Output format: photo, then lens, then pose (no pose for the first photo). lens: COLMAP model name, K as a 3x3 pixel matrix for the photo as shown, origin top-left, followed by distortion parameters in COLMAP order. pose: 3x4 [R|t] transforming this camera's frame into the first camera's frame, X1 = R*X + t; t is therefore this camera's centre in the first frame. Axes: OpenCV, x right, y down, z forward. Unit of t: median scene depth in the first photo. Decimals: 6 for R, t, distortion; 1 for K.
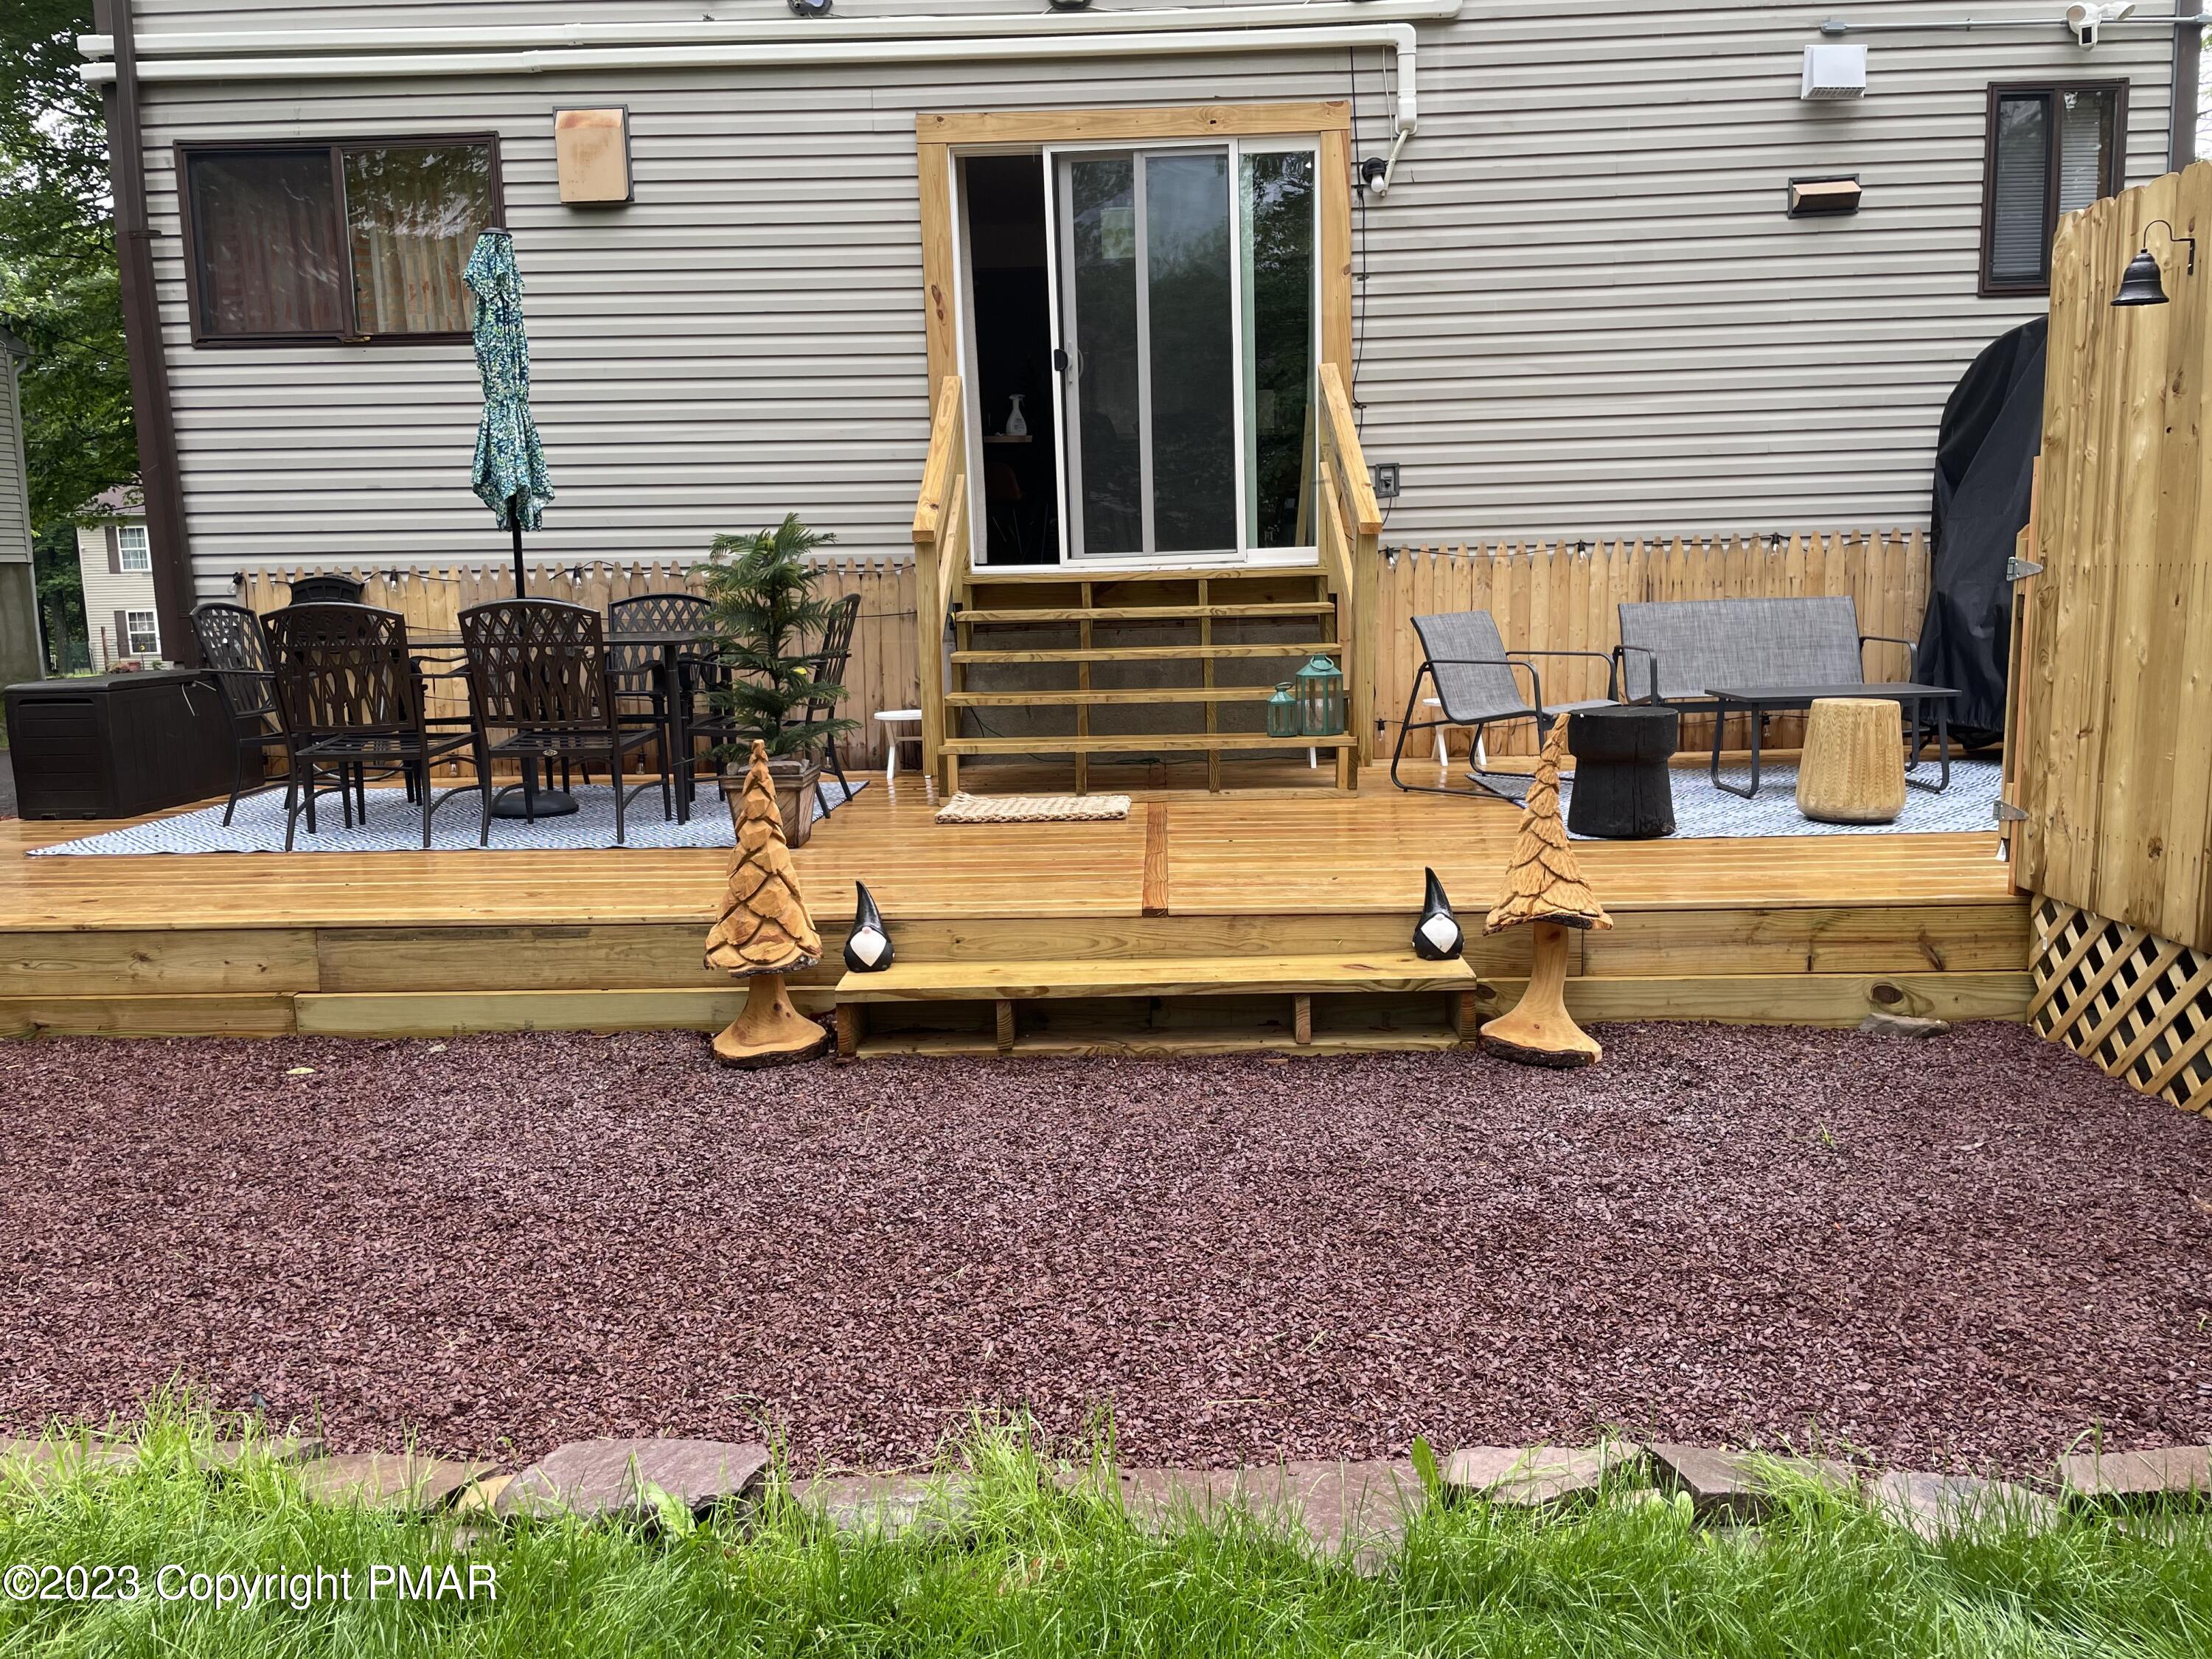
lens RADIAL K [[1655.0, 0, 1106.0], [0, 1655.0, 829.5], [0, 0, 1]] dist [0.095705, -0.126223]
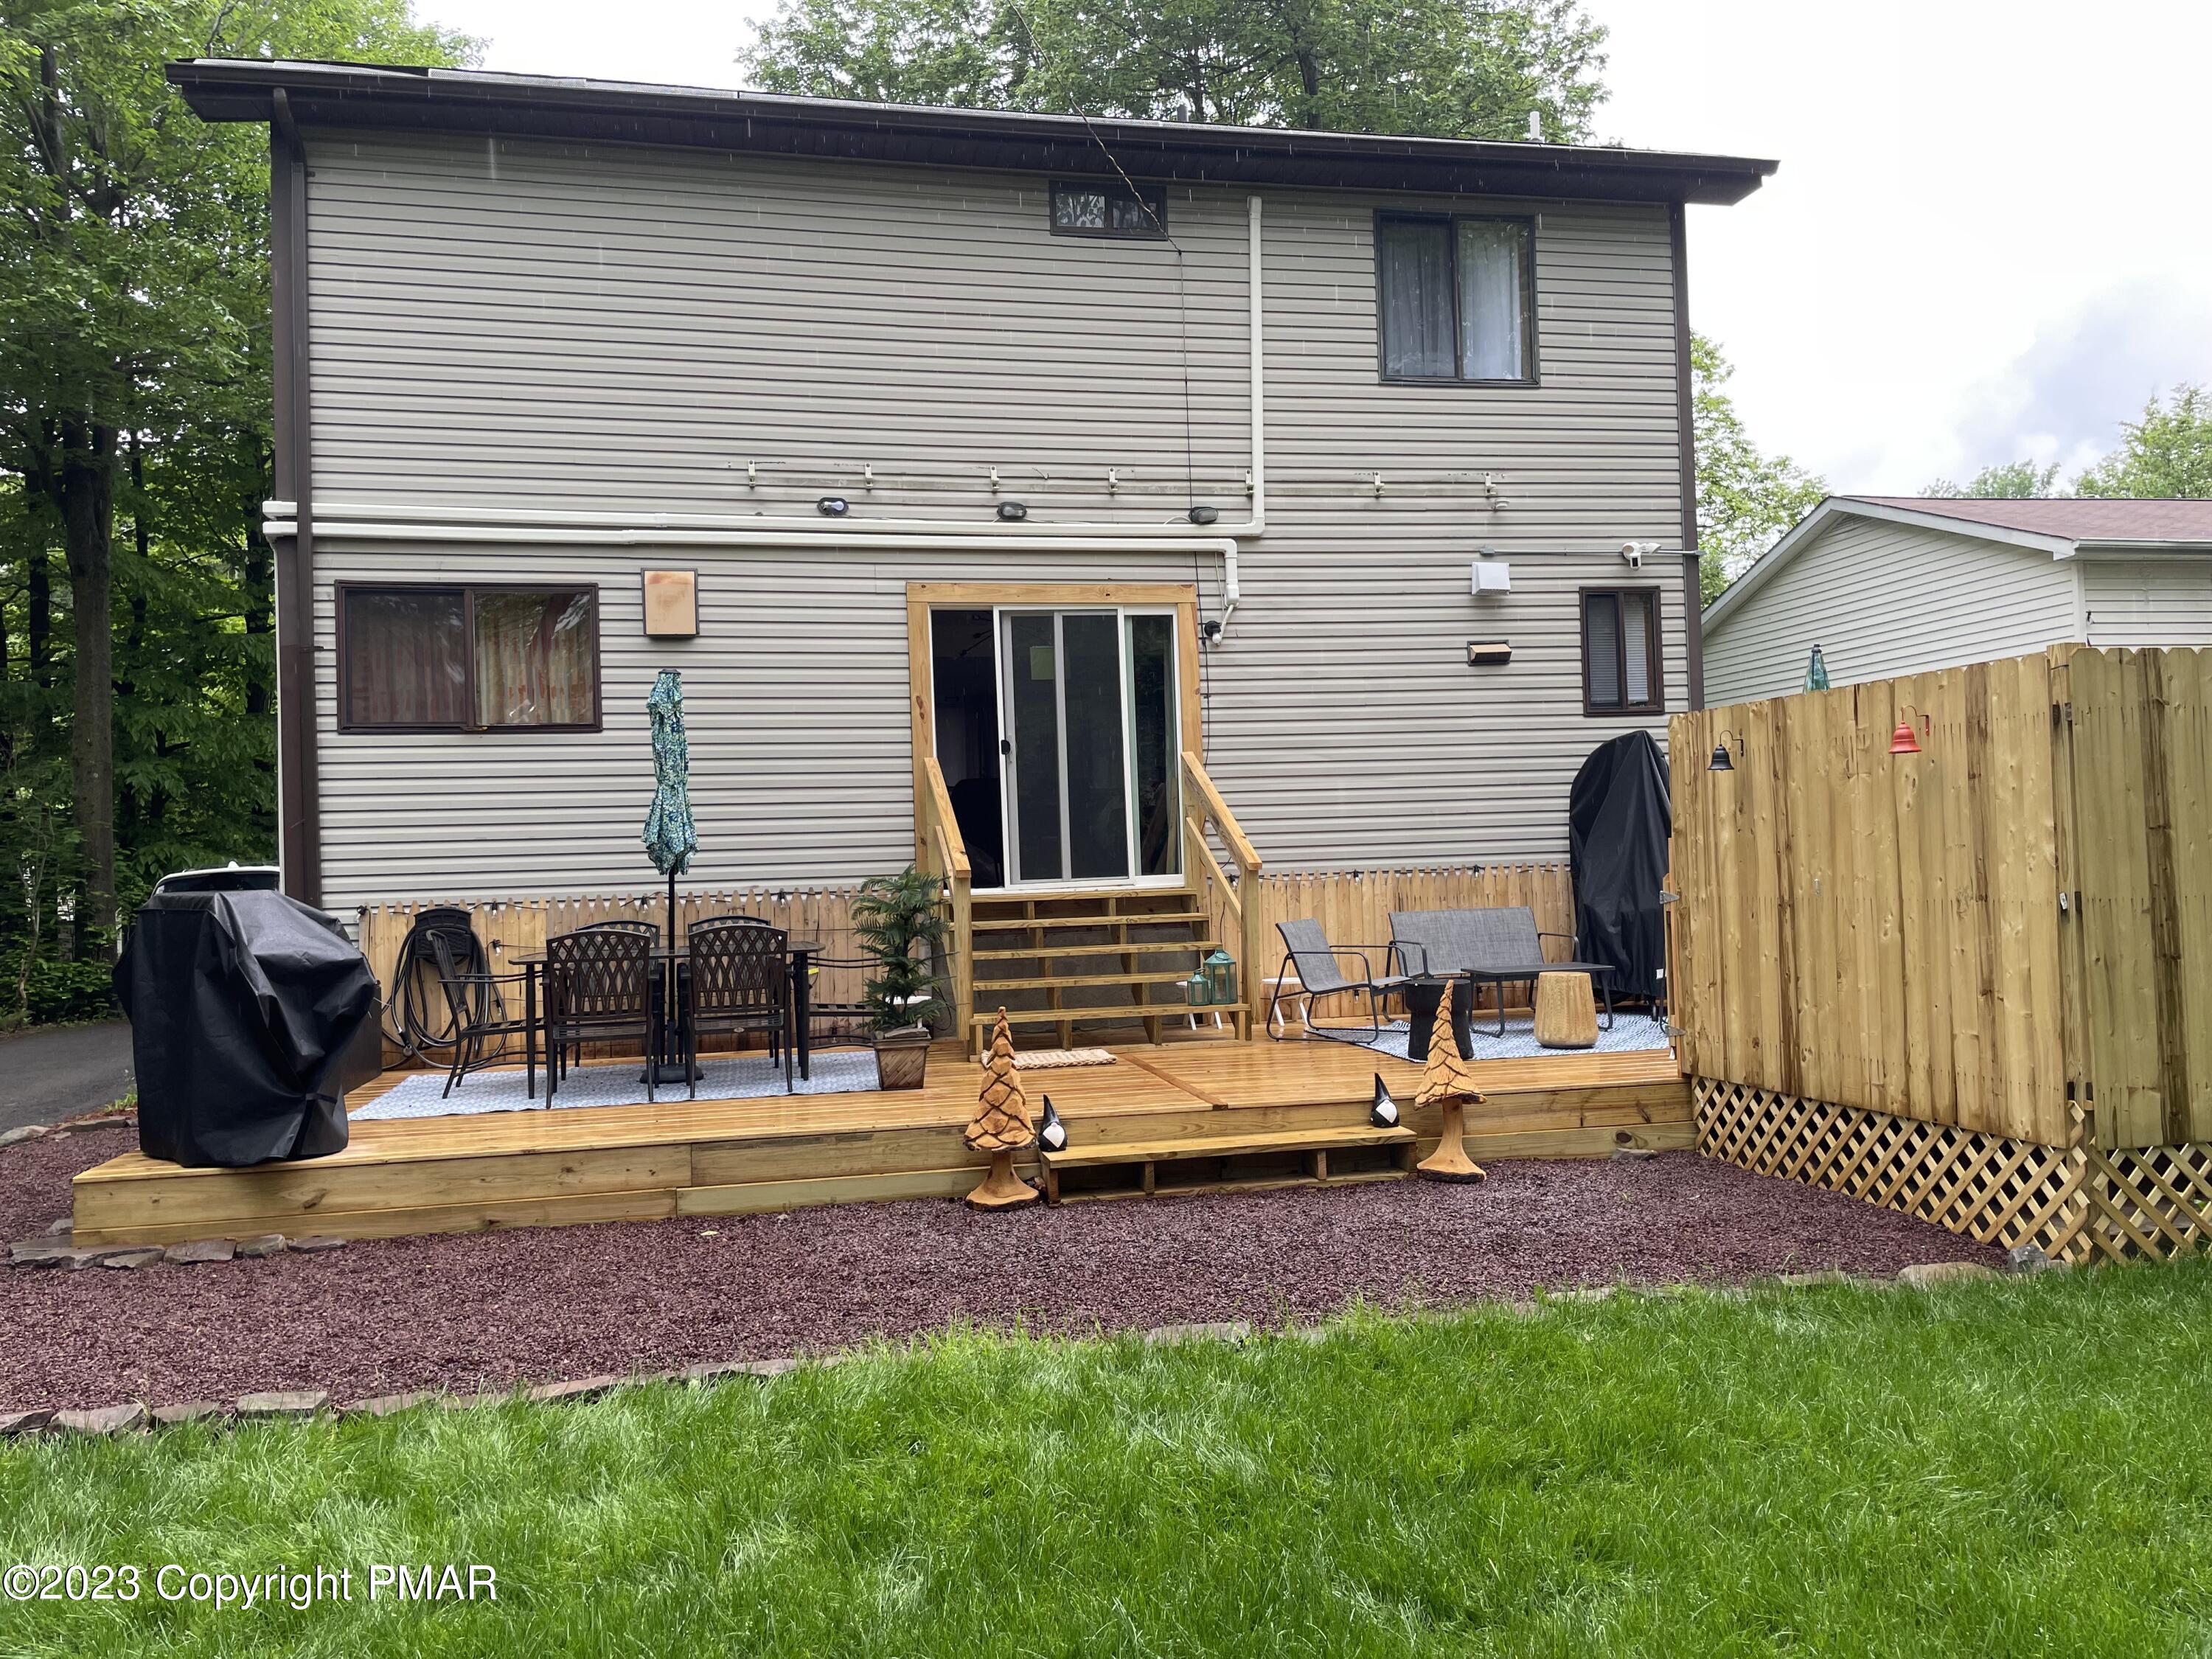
lens RADIAL K [[1655.0, 0, 1106.0], [0, 1655.0, 829.5], [0, 0, 1]] dist [0.095705, -0.126223]
pose [[0.970955, -0.002479, 0.239251, -0.325703], [0.044950, 0.984032, -0.172224, 0.039439], [-0.235004, 0.177976, 0.955561, -0.409552]]
